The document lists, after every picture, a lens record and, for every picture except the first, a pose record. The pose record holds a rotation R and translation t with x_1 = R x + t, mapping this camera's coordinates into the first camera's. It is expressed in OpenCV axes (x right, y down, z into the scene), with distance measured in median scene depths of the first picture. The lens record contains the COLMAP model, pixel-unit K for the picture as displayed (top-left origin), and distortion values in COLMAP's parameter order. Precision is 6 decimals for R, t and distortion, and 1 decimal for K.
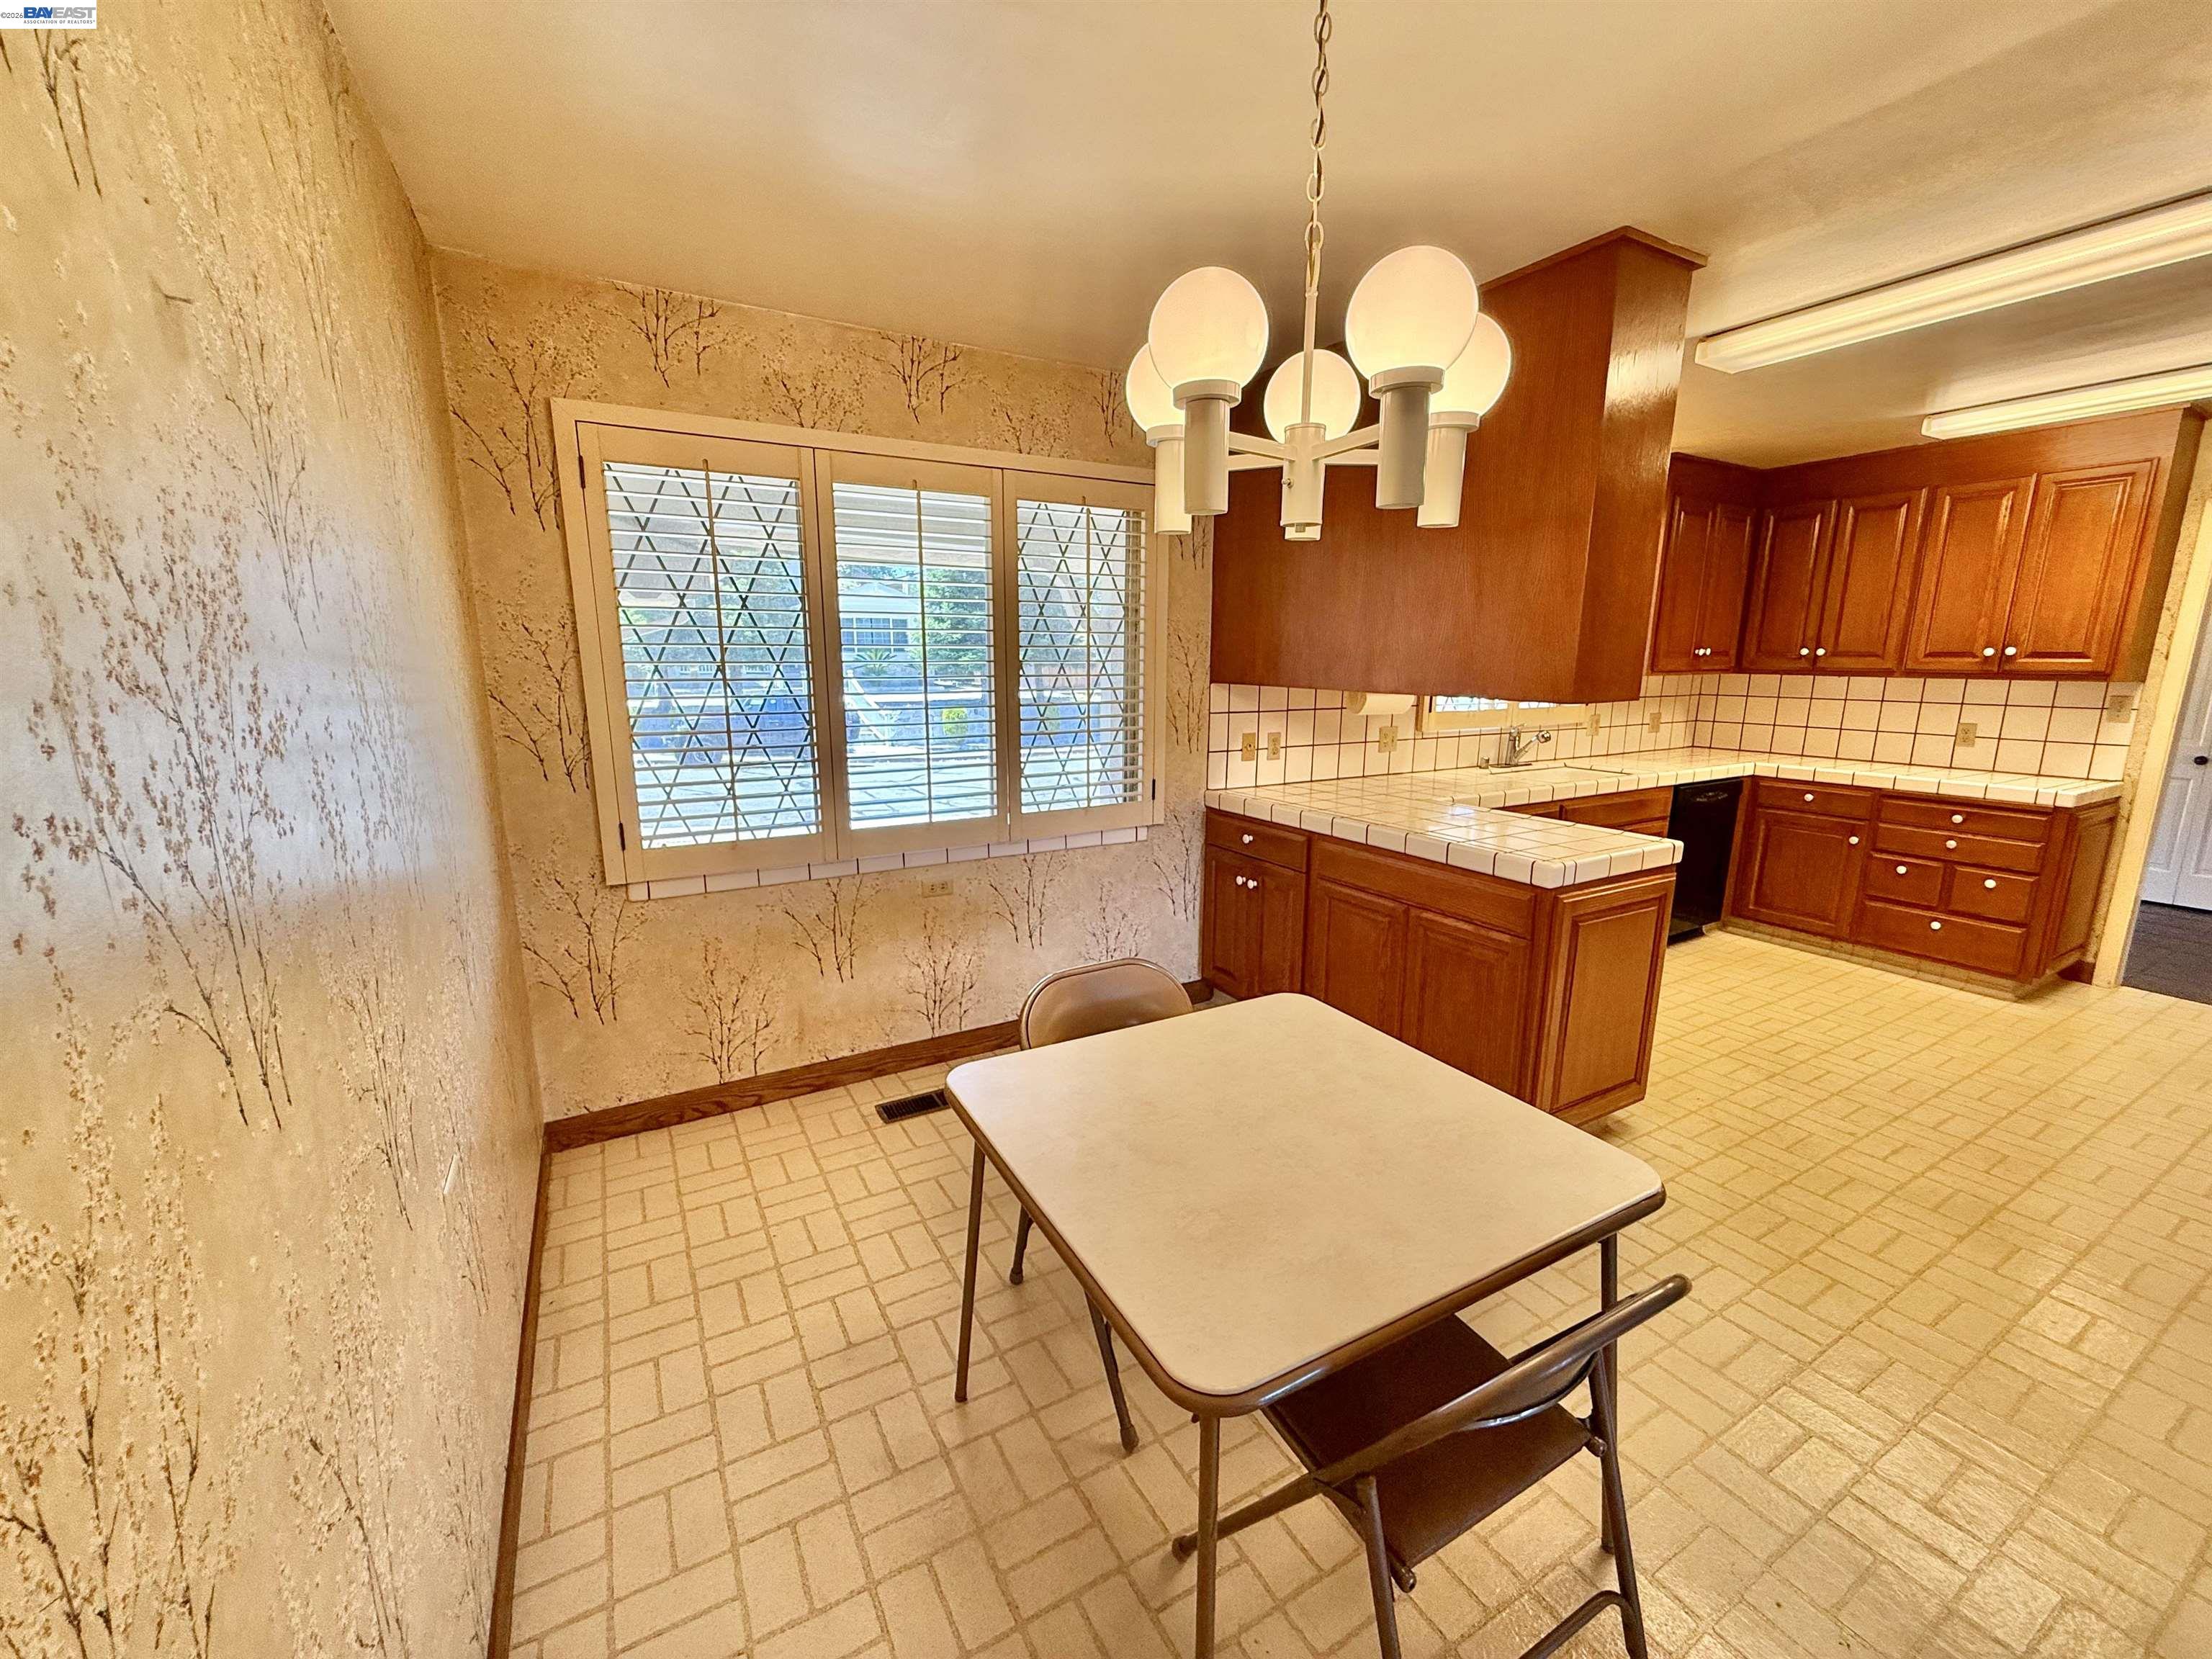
lens RADIAL K [[884.8, 0, 1107.8], [0, 884.8, 823.2], [0, 0, 1]] dist [0.000975, 0.000482]
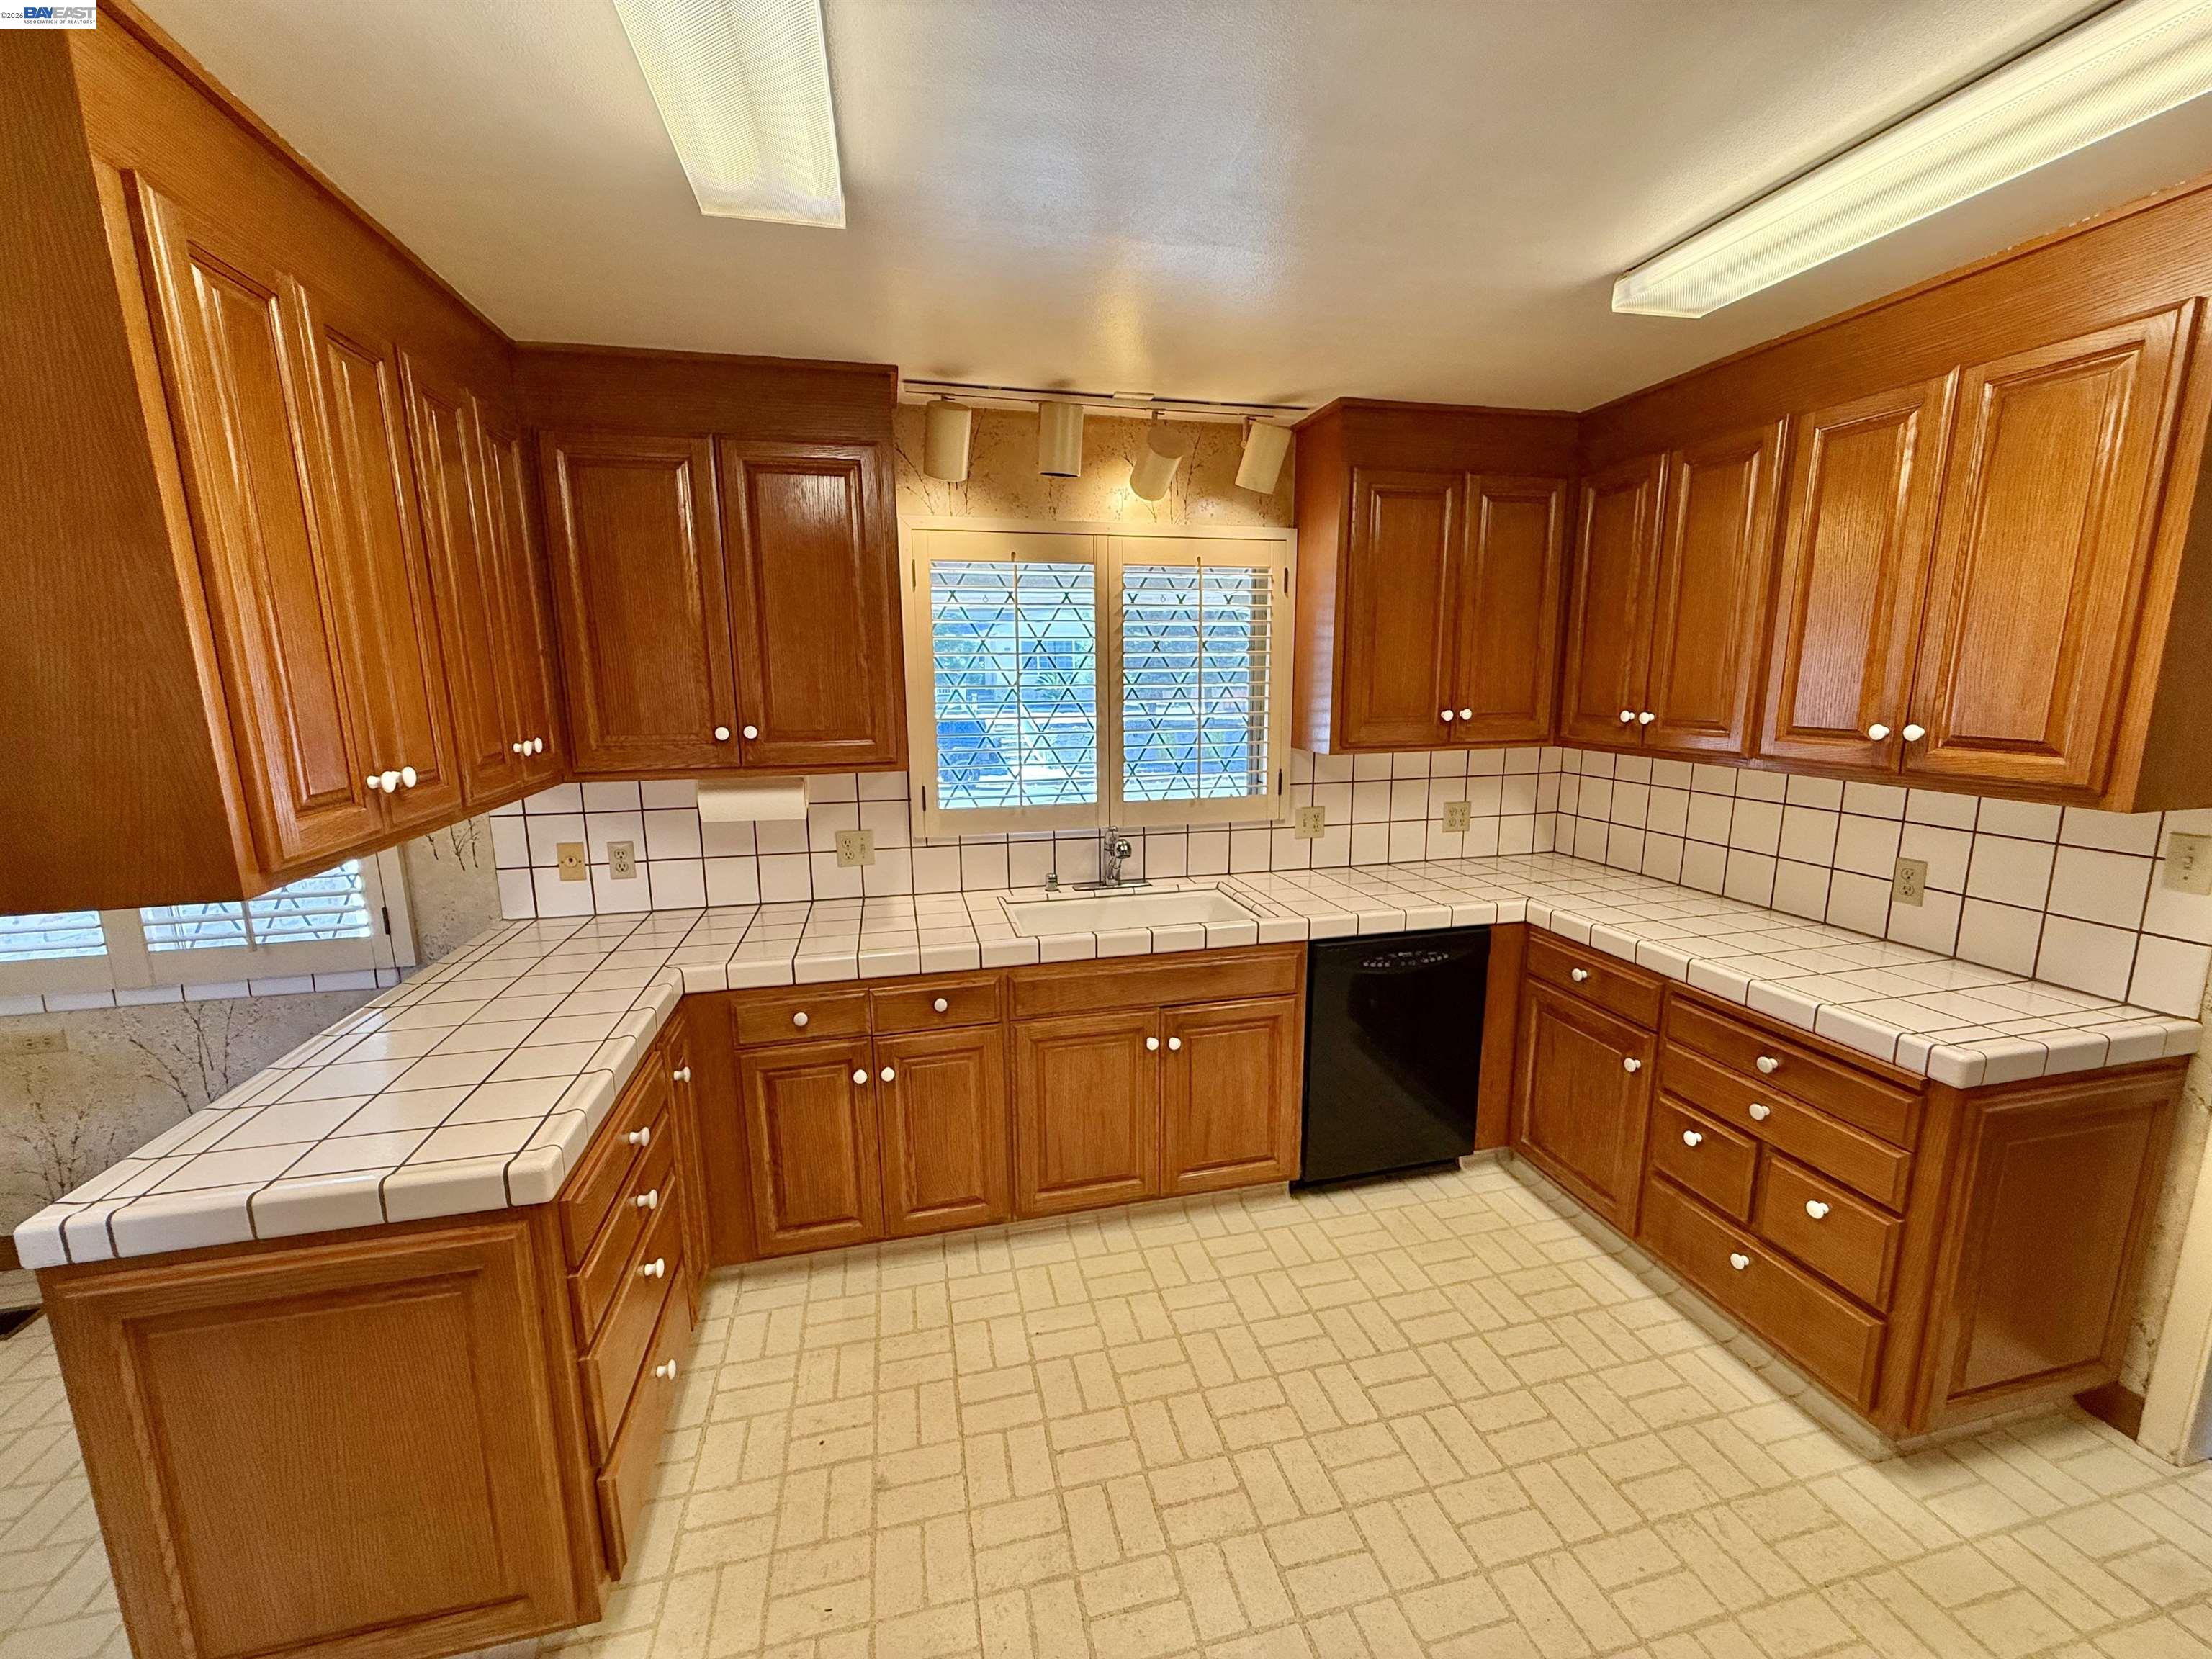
lens RADIAL K [[884.8, 0, 1098.5], [0, 884.8, 822.9], [0, 0, 1]] dist [0.000975, 0.000482]
pose [[0.958299, 0.036589, -0.283417, 0.721011], [-0.041782, 0.999051, -0.012296, -0.118067], [0.282698, 0.023625, 0.958918, 0.398895]]
